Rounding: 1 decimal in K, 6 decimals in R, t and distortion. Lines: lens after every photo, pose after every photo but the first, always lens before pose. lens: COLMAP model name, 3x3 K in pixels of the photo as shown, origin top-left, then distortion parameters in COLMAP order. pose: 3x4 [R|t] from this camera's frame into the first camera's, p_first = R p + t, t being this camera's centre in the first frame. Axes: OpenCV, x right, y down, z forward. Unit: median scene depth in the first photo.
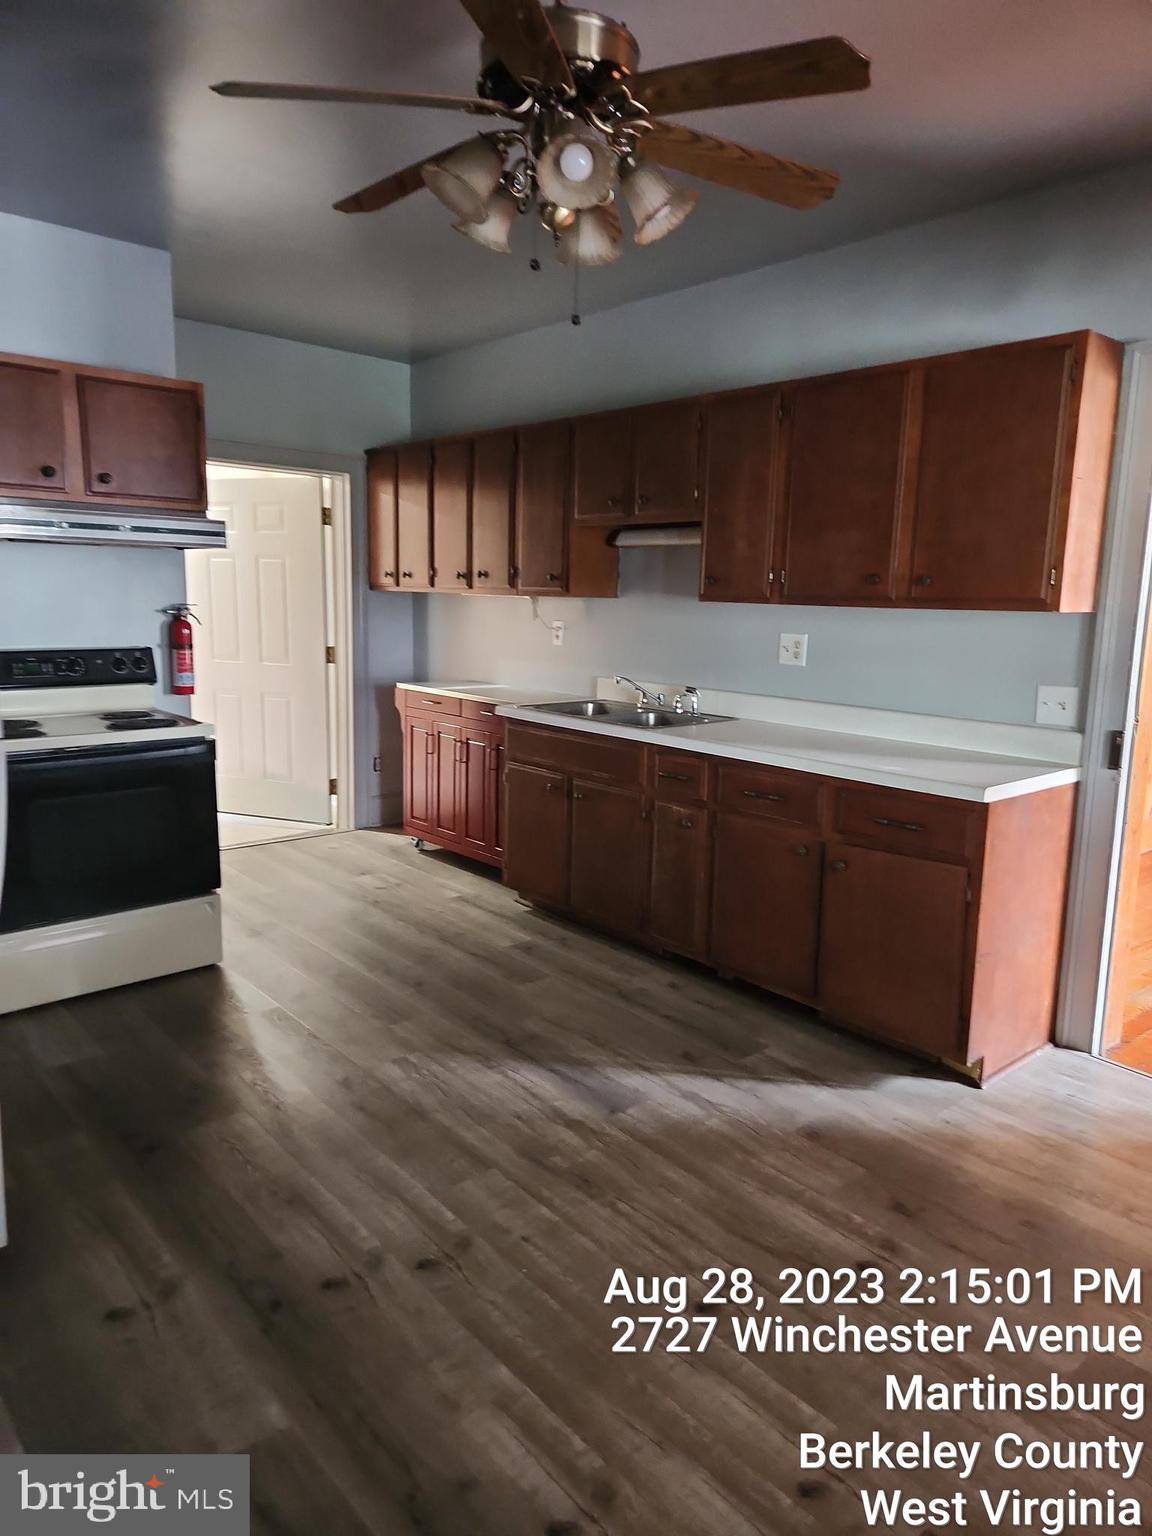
lens RADIAL K [[1031.2, 0, 578.3], [0, 1031.2, 769.7], [0, 0, 1]] dist [-0.003756, -0.003200]
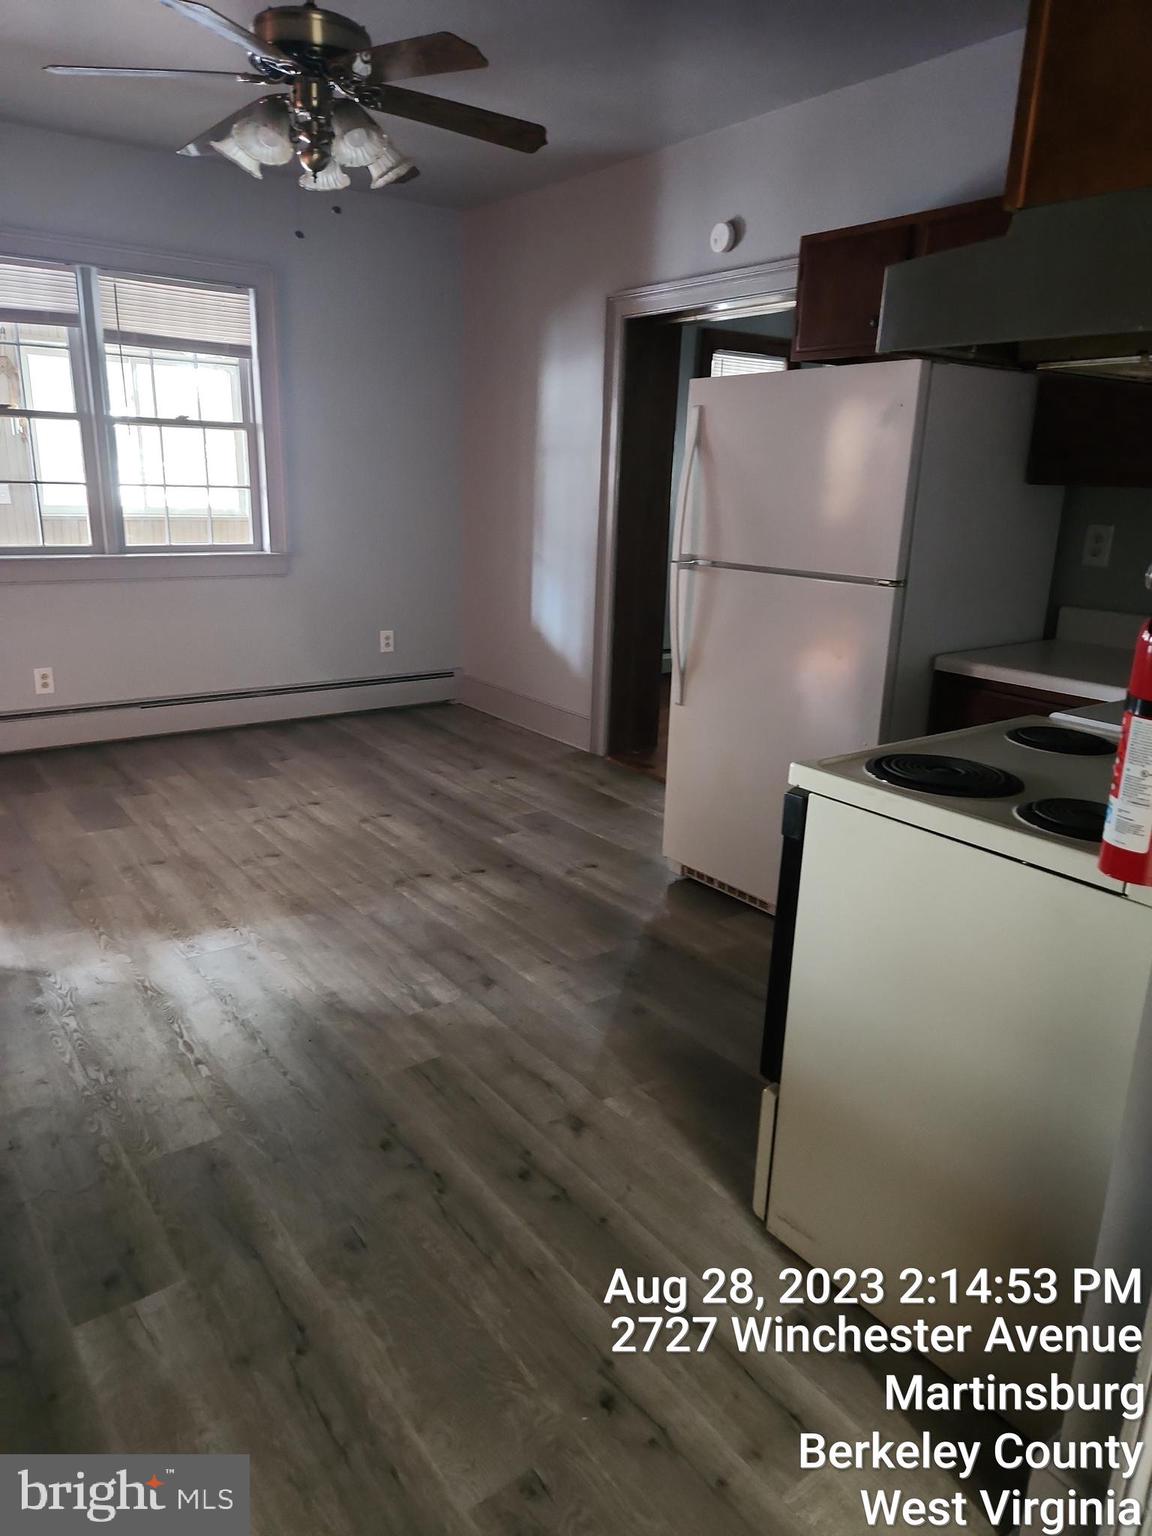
lens RADIAL K [[1031.2, 0, 576.9], [0, 1031.2, 767.5], [0, 0, 1]] dist [-0.003756, -0.003200]
pose [[-0.994708, -0.091654, 0.046419, -0.425810], [-0.062675, 0.899352, 0.432710, -0.382478], [-0.081407, 0.427511, -0.900337, 2.261921]]
